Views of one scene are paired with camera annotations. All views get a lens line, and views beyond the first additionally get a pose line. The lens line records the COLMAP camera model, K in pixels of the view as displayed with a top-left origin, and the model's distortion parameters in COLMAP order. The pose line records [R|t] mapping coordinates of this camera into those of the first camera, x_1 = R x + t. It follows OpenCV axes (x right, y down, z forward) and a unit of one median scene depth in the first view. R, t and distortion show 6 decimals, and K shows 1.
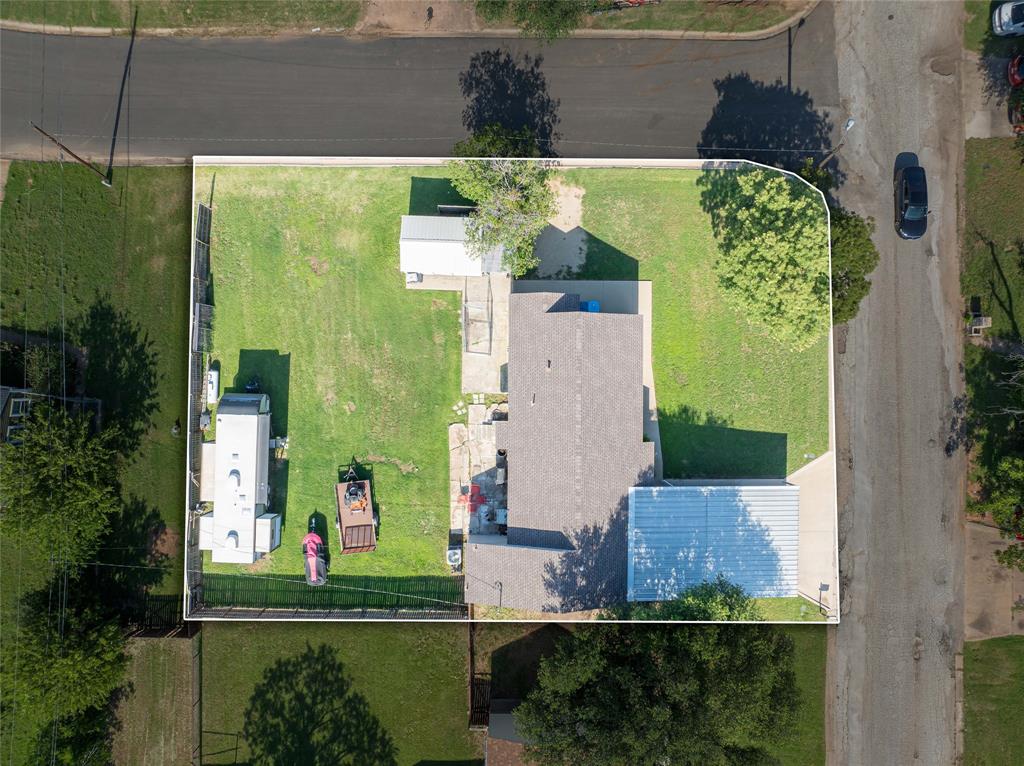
lens RADIAL K [[722.7, 0, 512.0], [0, 722.7, 383.0], [0, 0, 1]] dist [-0.029218, 0.001234]
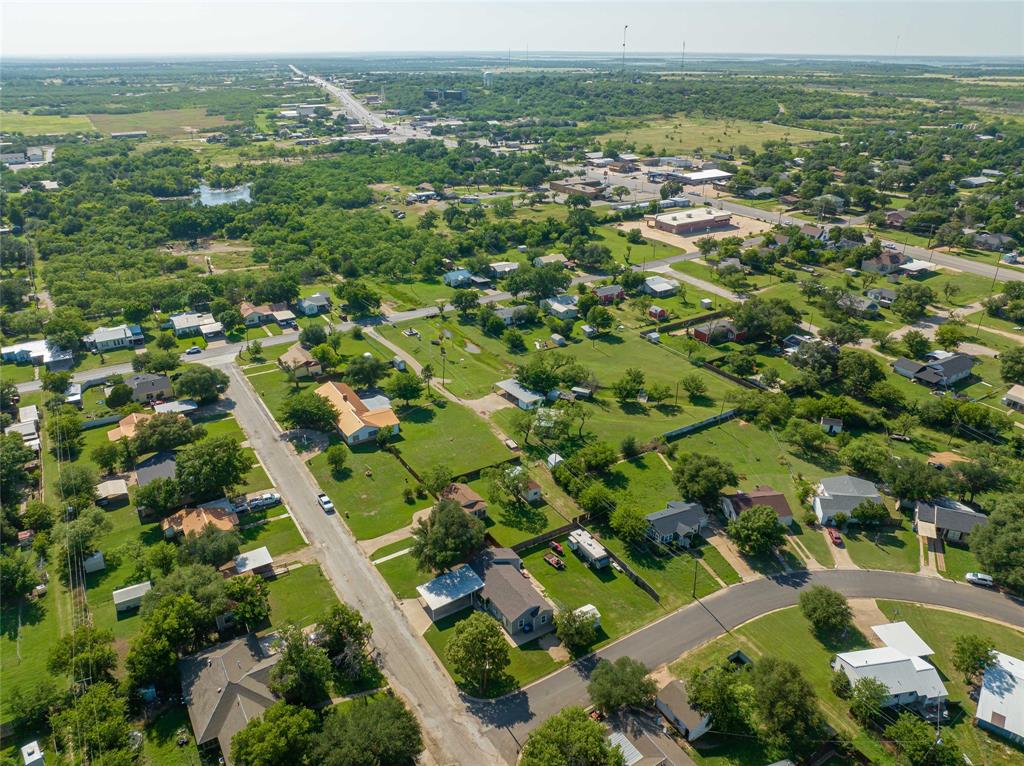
lens RADIAL K [[722.7, 0, 512.0], [0, 722.7, 383.0], [0, 0, 1]] dist [-0.029218, 0.001234]
pose [[-0.845468, 0.216719, -0.488075, 1.257248], [-0.533935, -0.360029, 0.765045, -1.782798], [-0.009921, 0.907421, 0.420106, -0.965185]]
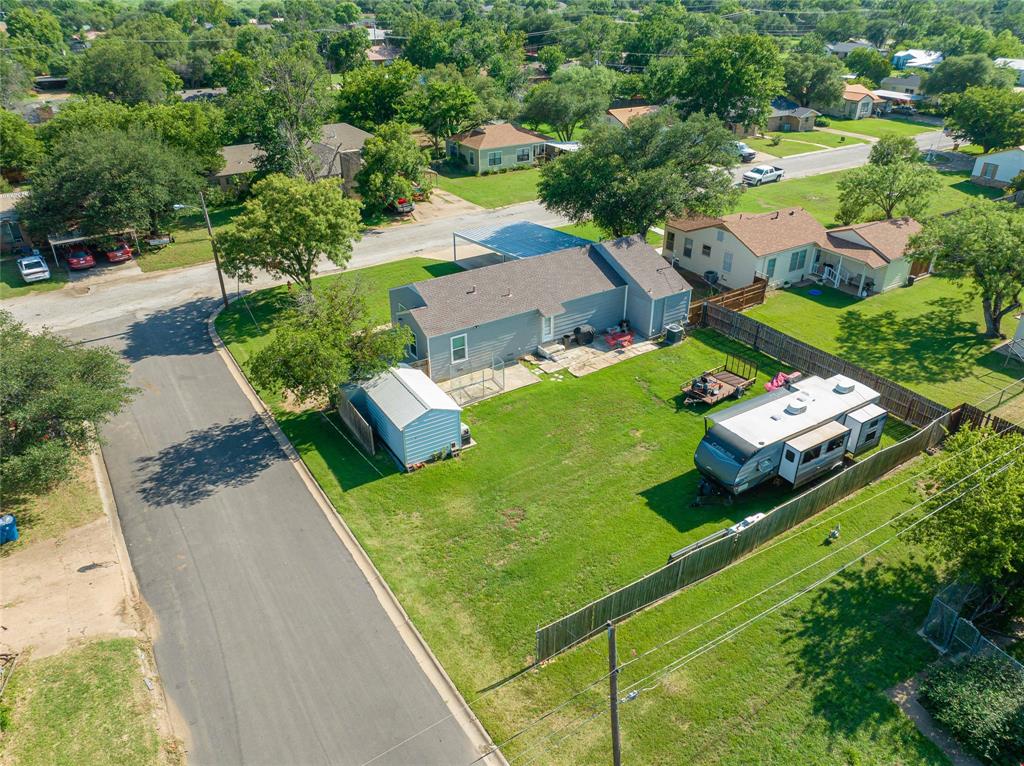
lens RADIAL K [[722.7, 0, 512.0], [0, 722.7, 383.0], [0, 0, 1]] dist [-0.029218, 0.001234]
pose [[-0.551149, -0.419688, 0.721177, -0.715461], [0.834353, -0.267410, 0.482024, -0.465635], [-0.009450, 0.867384, 0.497550, 0.538791]]
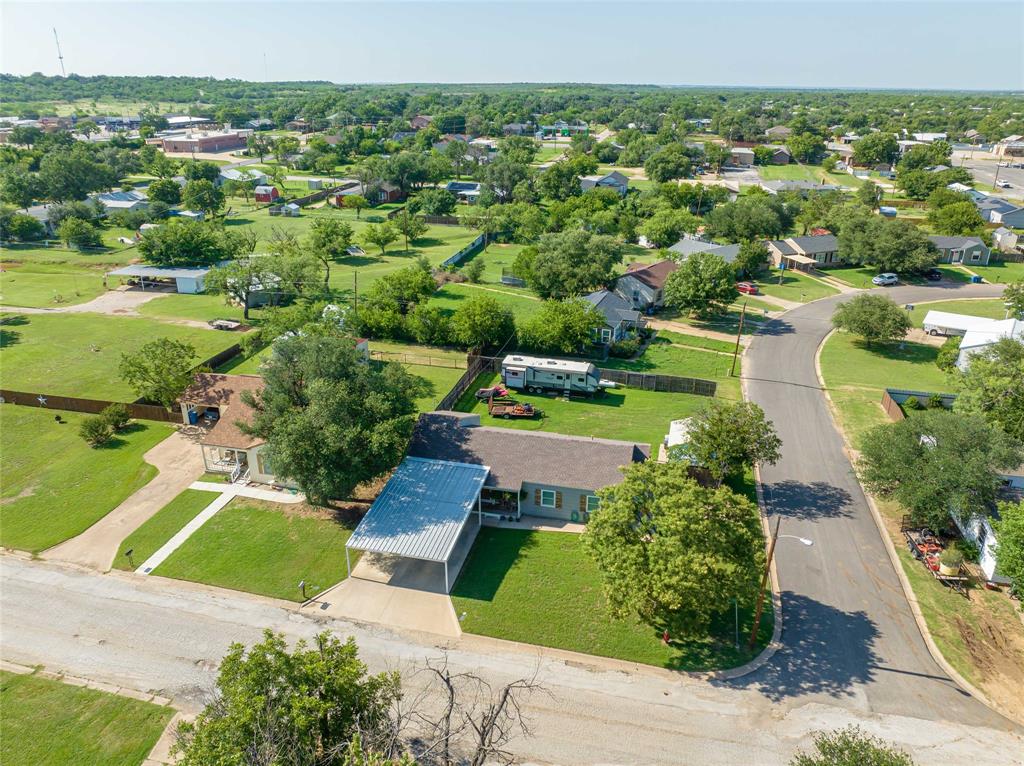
lens RADIAL K [[722.7, 0, 512.0], [0, 722.7, 383.0], [0, 0, 1]] dist [-0.029218, 0.001234]
pose [[-0.226522, 0.362825, -0.903906, 1.141264], [-0.973998, -0.088265, 0.208657, -0.132061], [-0.004077, 0.927667, 0.373385, 0.364695]]
